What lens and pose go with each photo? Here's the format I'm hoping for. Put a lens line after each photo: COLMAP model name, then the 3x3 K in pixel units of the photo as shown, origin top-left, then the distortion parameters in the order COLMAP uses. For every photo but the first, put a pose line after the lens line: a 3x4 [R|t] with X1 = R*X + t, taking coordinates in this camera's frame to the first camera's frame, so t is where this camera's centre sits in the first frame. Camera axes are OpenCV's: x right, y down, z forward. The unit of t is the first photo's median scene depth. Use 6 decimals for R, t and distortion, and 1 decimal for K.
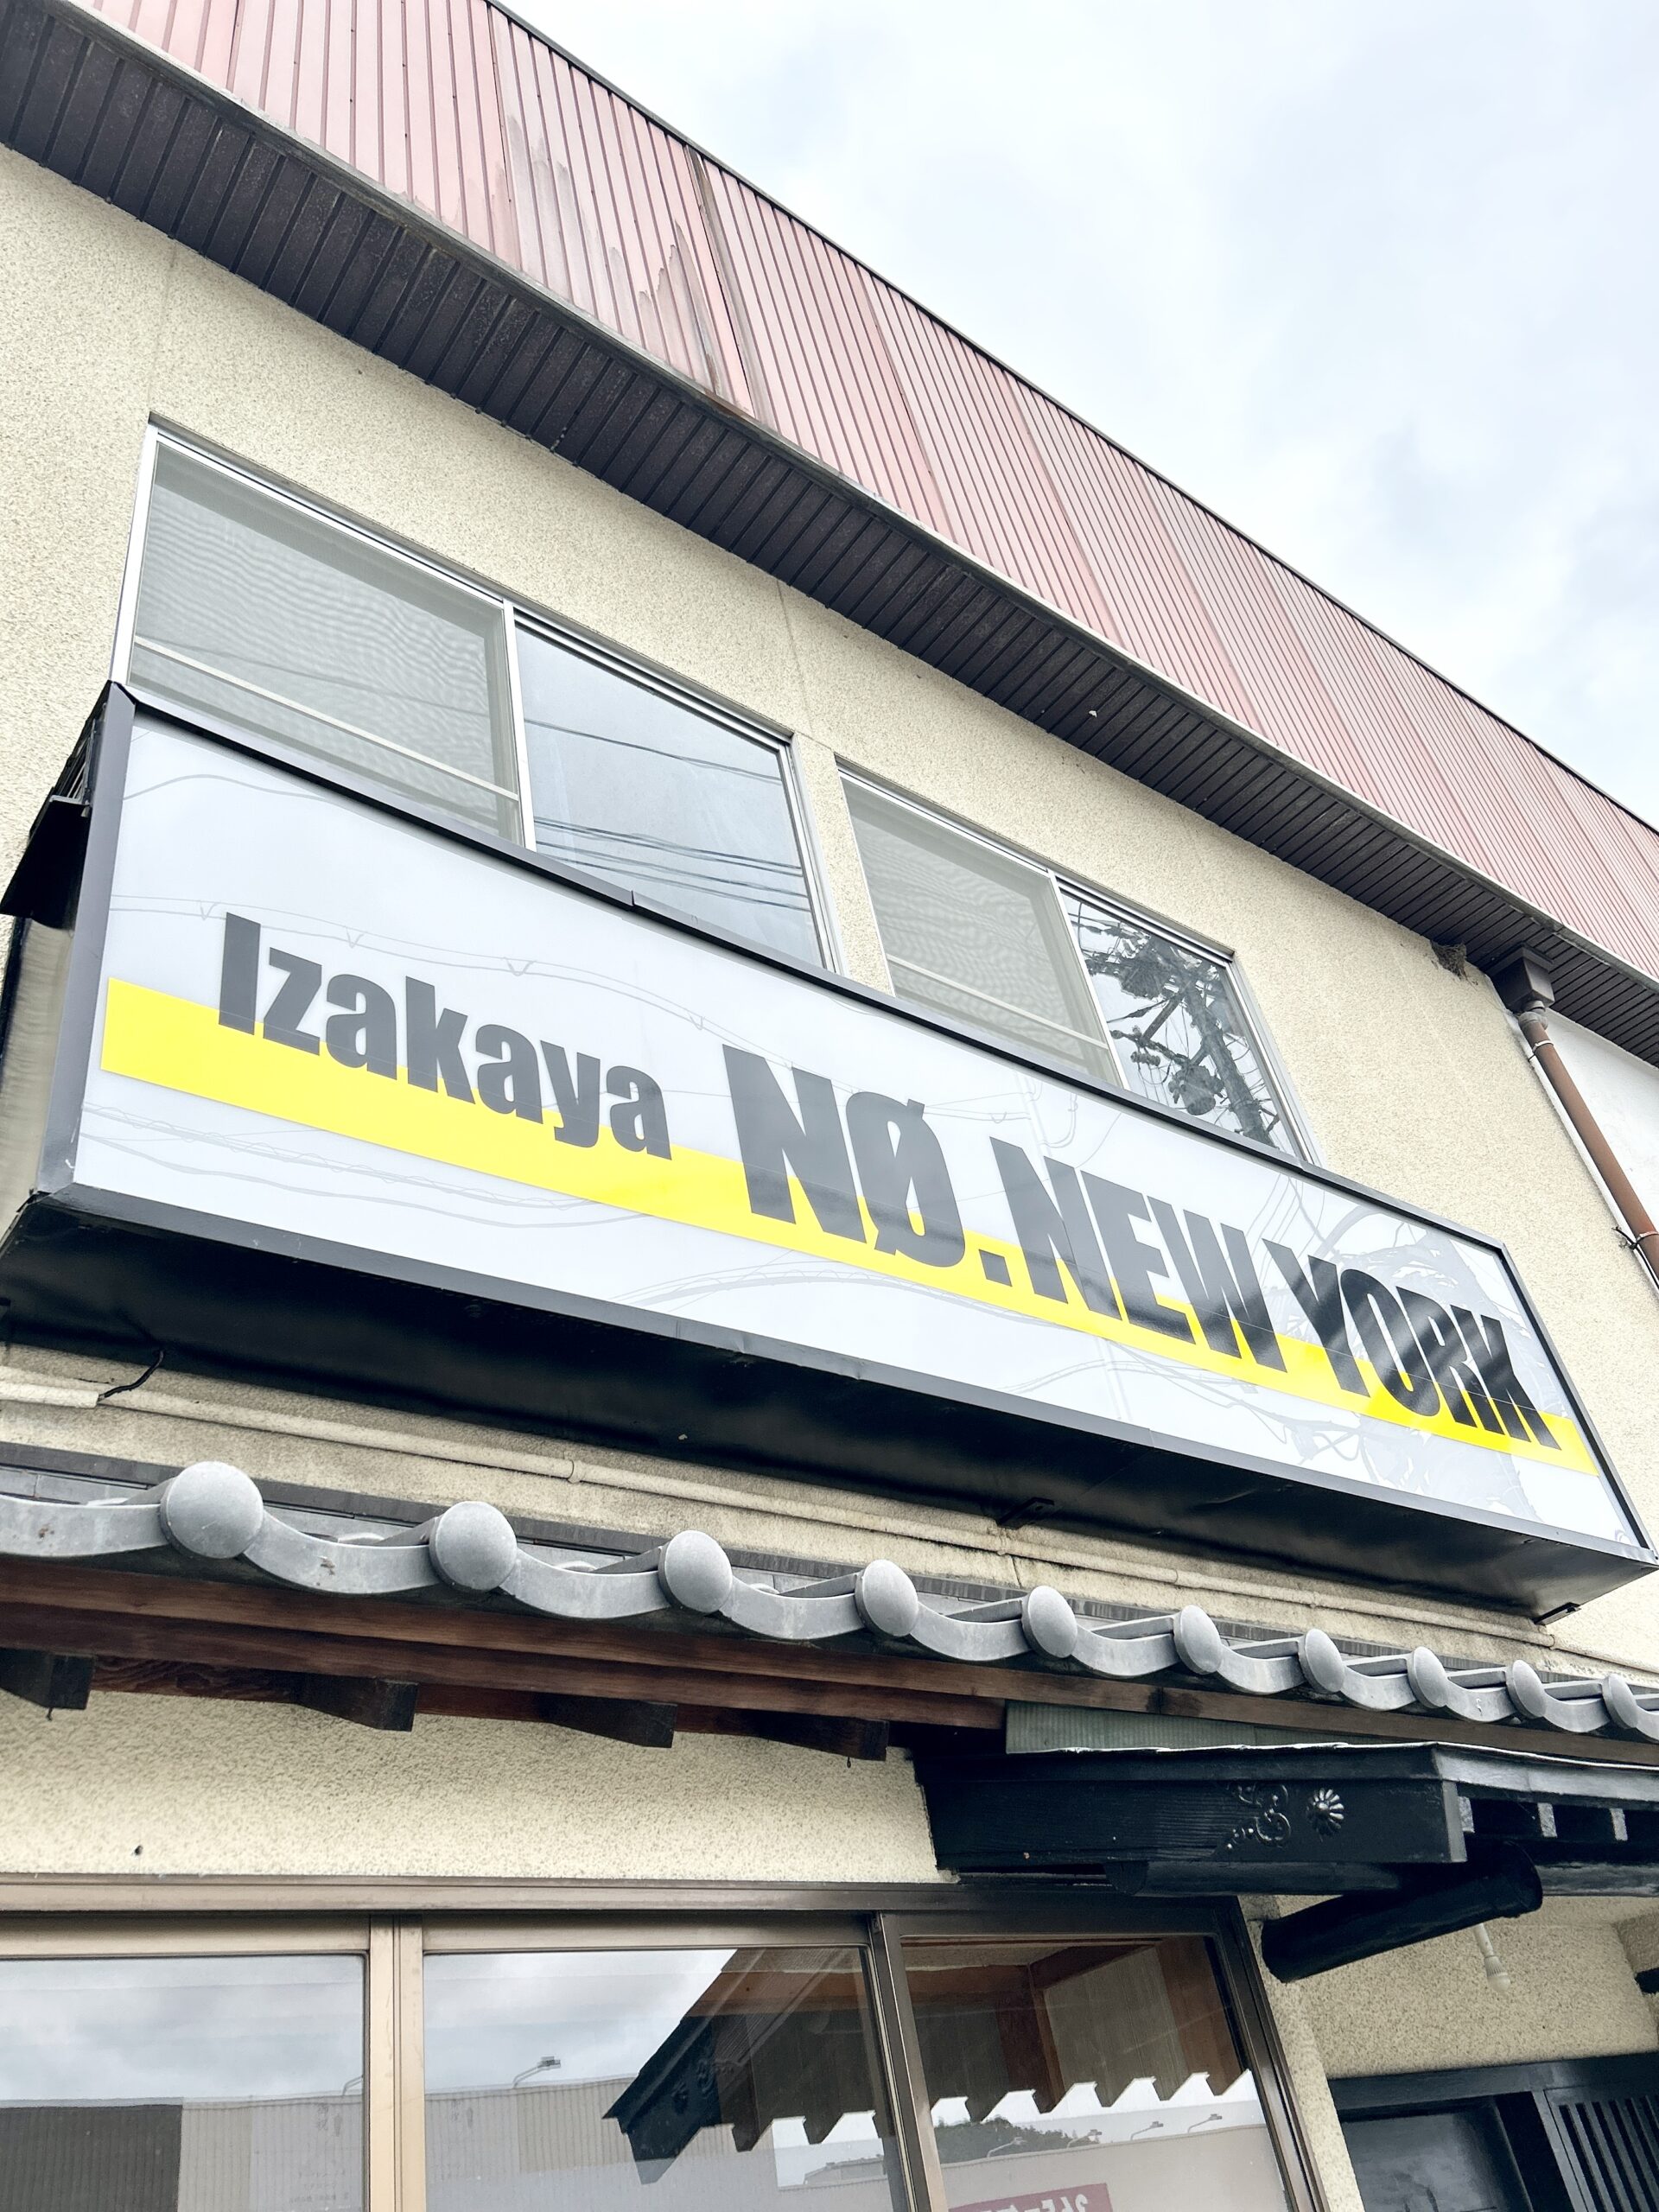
lens RADIAL K [[1649.5, 0, 825.4], [0, 1649.5, 1117.5], [0, 0, 1]] dist [0.052865, -0.061682]
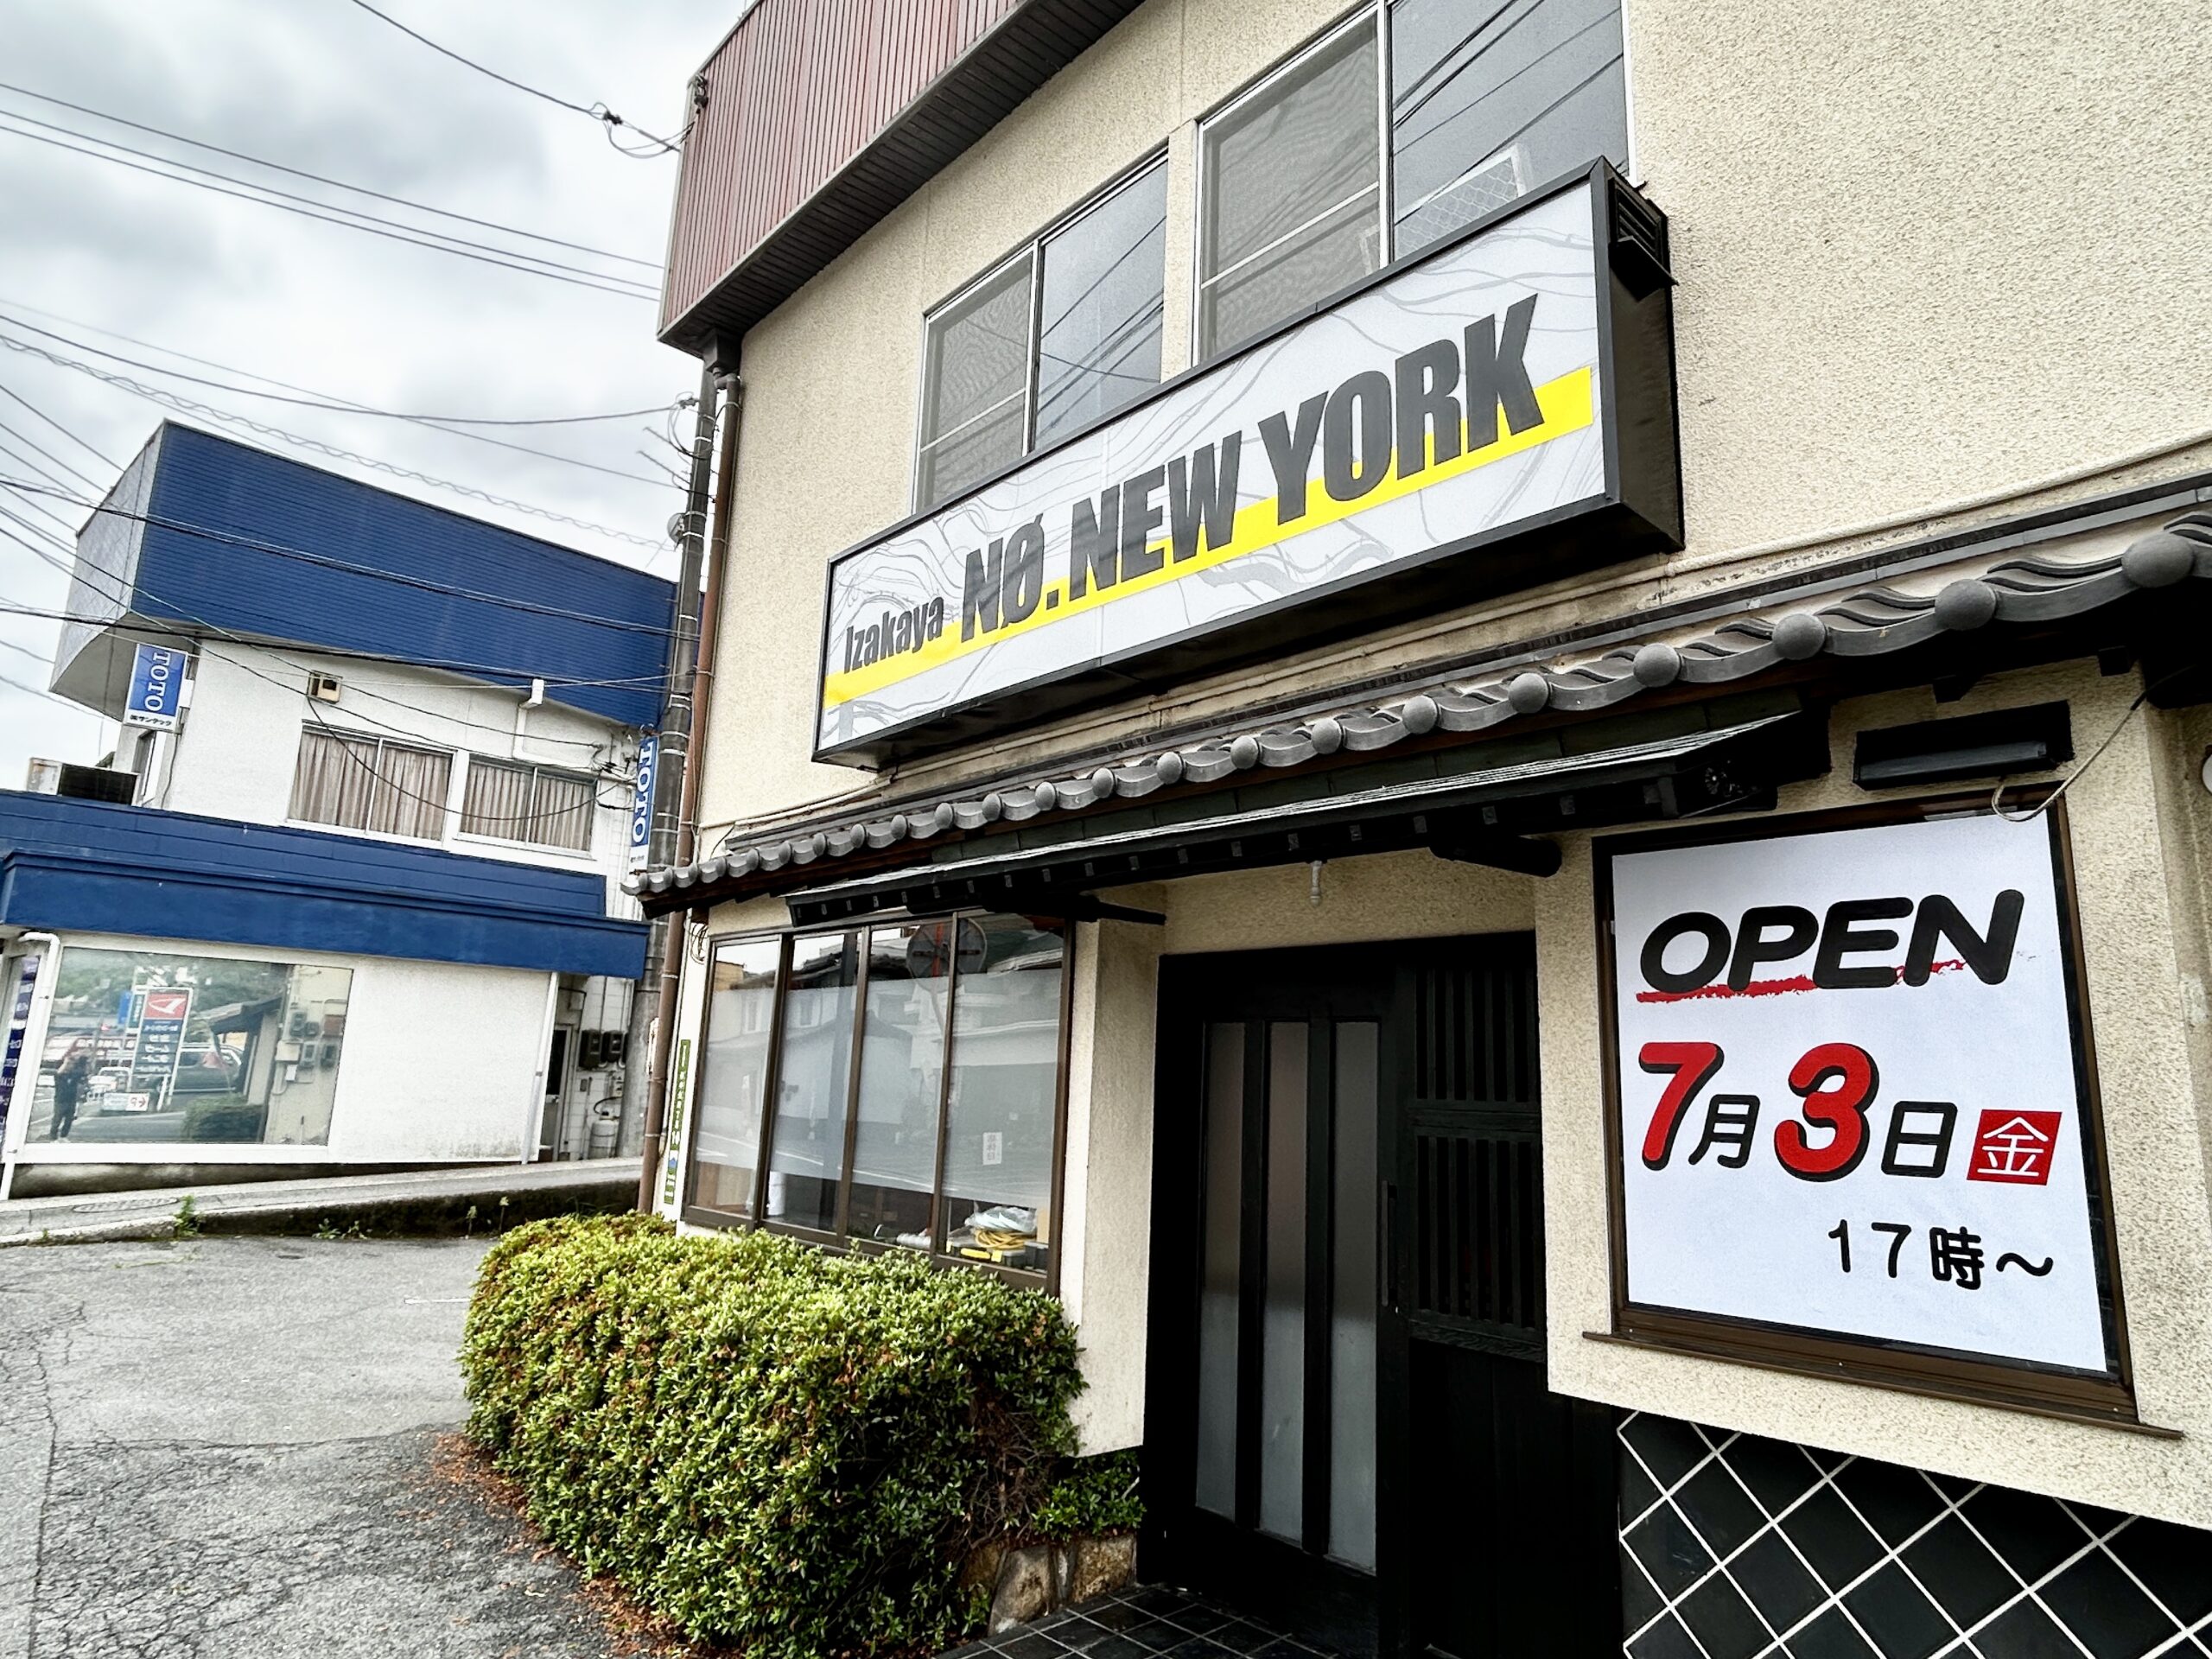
lens RADIAL K [[1303.3, 0, 1108.9], [0, 1303.3, 828.0], [0, 0, 1]] dist [-0.002066, 0.006665]
pose [[0.088033, -0.030386, -0.995654, 1.624627], [0.567074, 0.823287, 0.025014, 0.310616], [0.818949, -0.566811, 0.089707, 0.754979]]
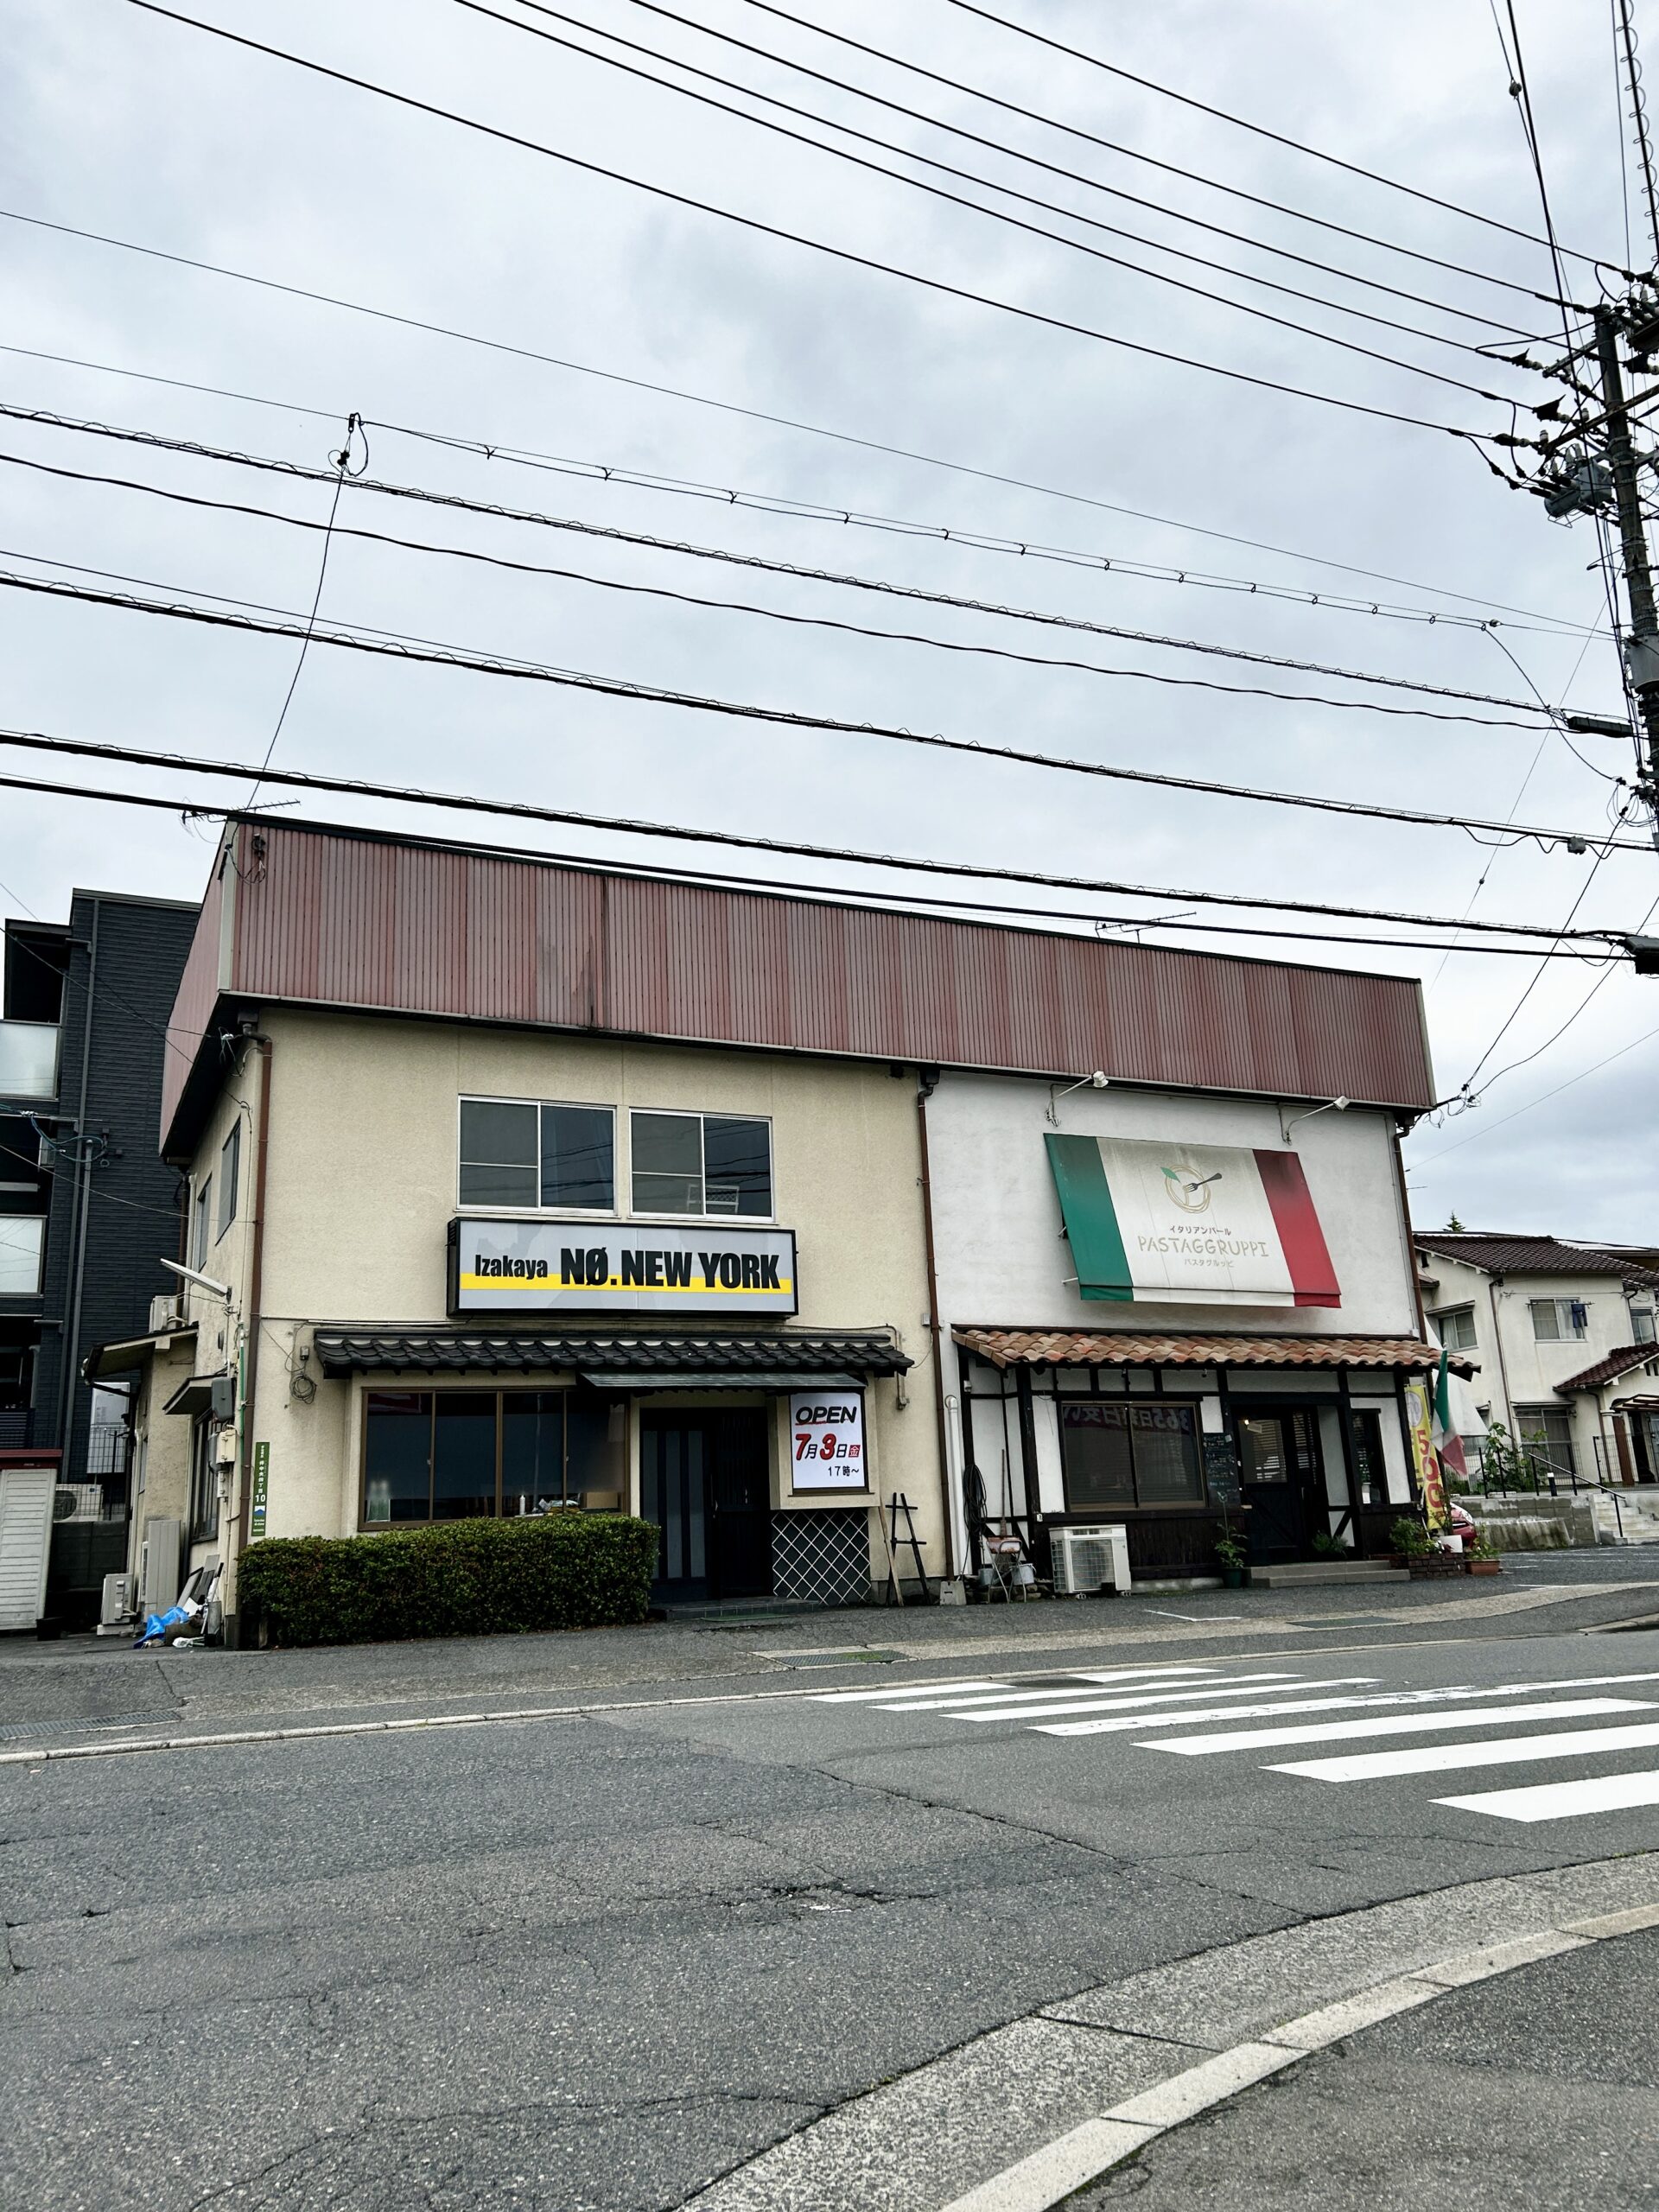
lens RADIAL K [[1649.5, 0, 839.5], [0, 1649.5, 1085.1], [0, 0, 1]] dist [0.052865, -0.061682]
pose [[0.973649, 0.067301, -0.217894, 2.030595], [0.025449, 0.917428, 0.397087, -2.735859], [0.226626, -0.392169, 0.891540, -3.583935]]
